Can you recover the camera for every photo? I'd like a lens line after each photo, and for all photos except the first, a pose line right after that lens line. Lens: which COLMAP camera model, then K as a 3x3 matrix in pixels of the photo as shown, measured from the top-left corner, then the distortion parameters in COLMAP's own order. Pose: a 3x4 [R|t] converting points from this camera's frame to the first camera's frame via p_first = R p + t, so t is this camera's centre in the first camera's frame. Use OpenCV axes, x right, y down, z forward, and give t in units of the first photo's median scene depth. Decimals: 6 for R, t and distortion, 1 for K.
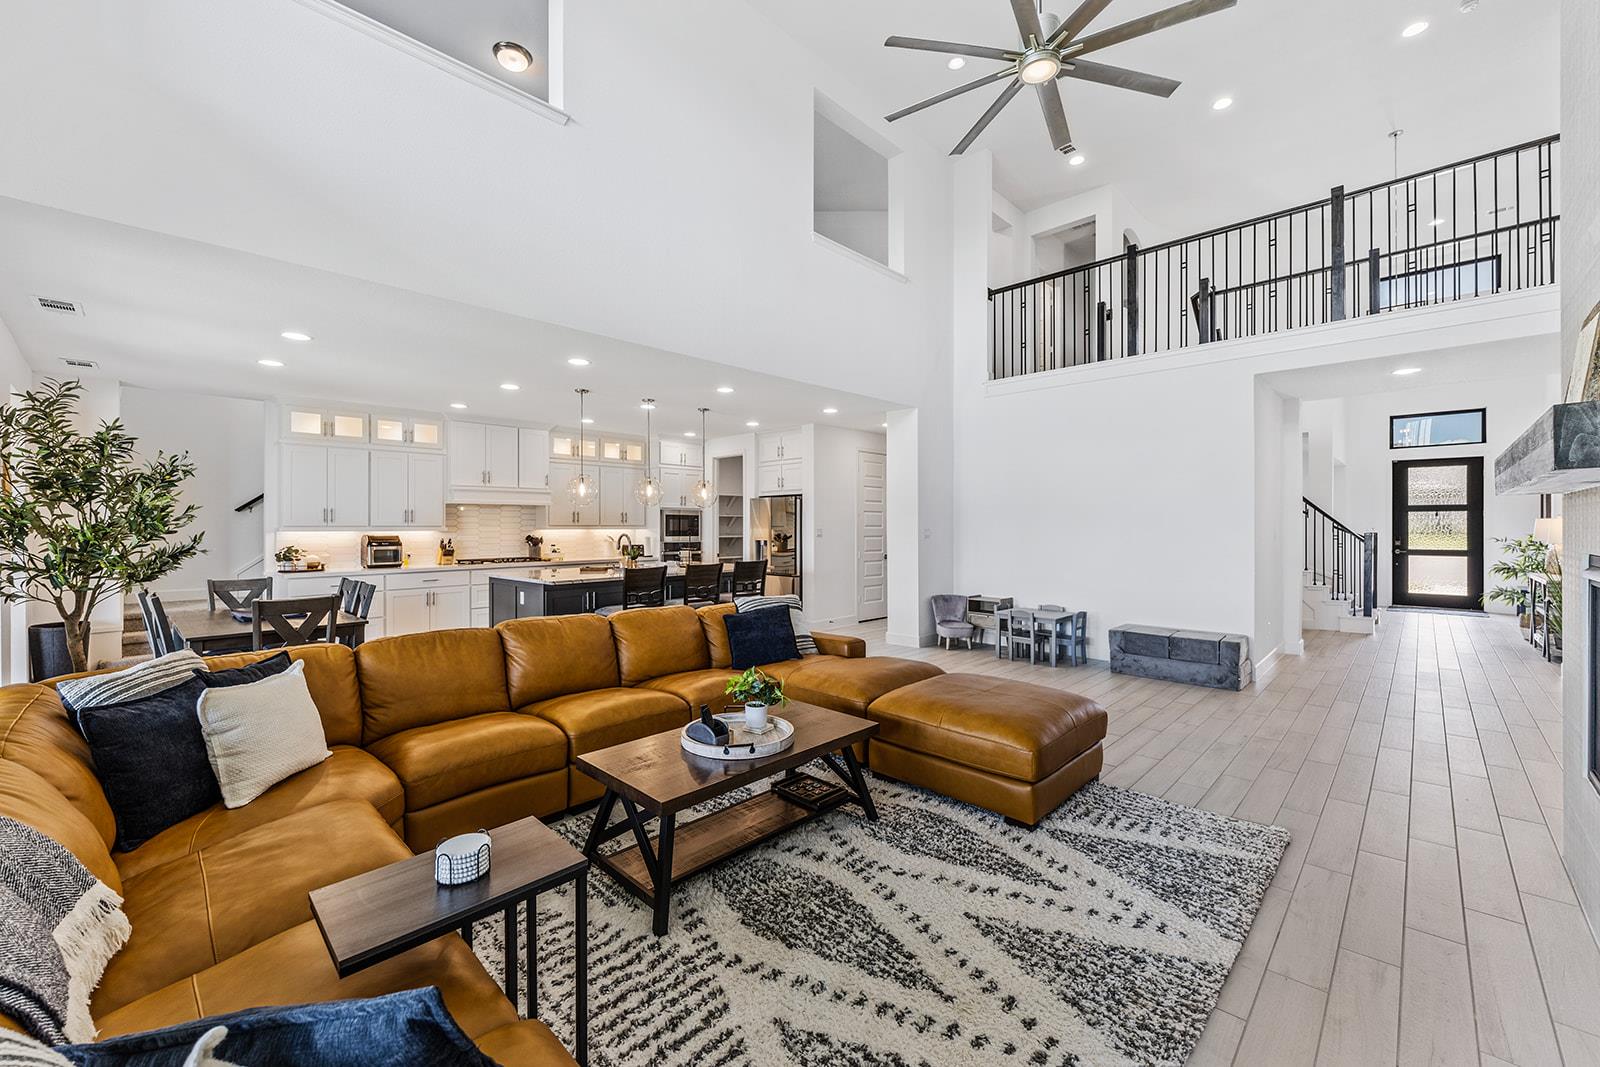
lens RADIAL K [[633.6, 0, 788.4], [0, 633.6, 524.4], [0, 0, 1]] dist [0.000751, 0.000052]
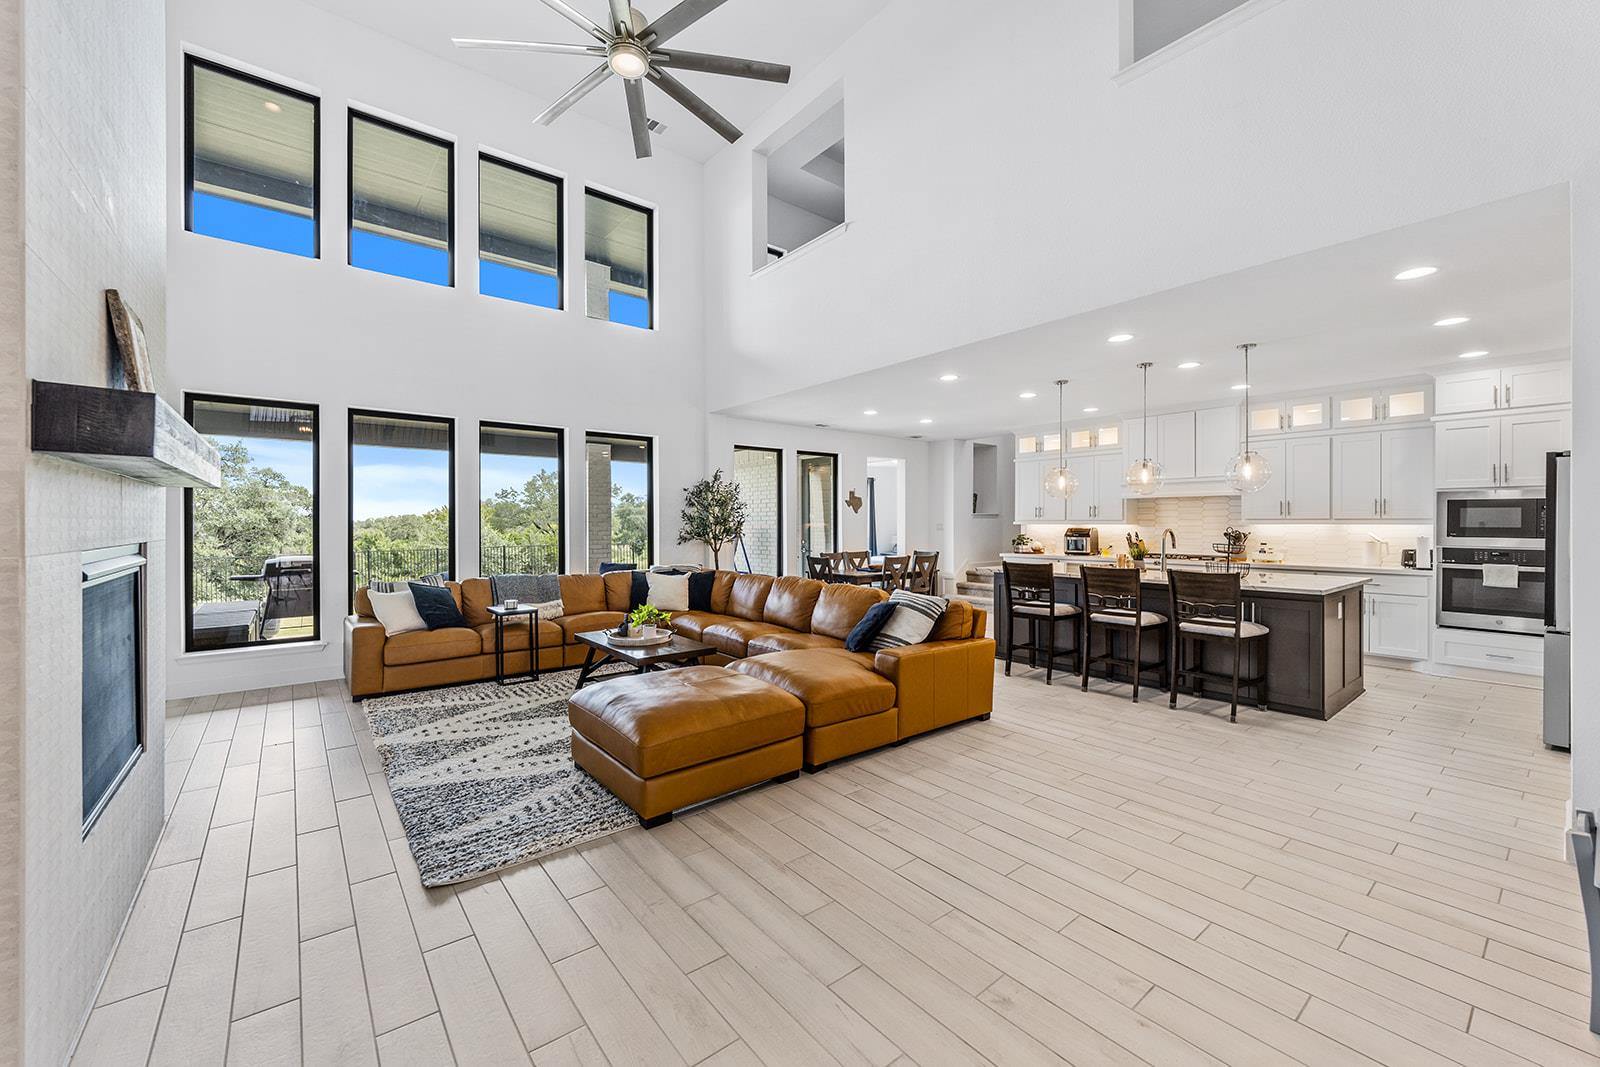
lens RADIAL K [[633.6, 0, 788.4], [0, 633.6, 524.4], [0, 0, 1]] dist [0.000751, 0.000052]
pose [[-0.121358, 0.000979, -0.992608, 0.613660], [0.001127, 0.999999, 0.000848, 0.008906], [0.992608, -0.001016, -0.121359, 0.620327]]
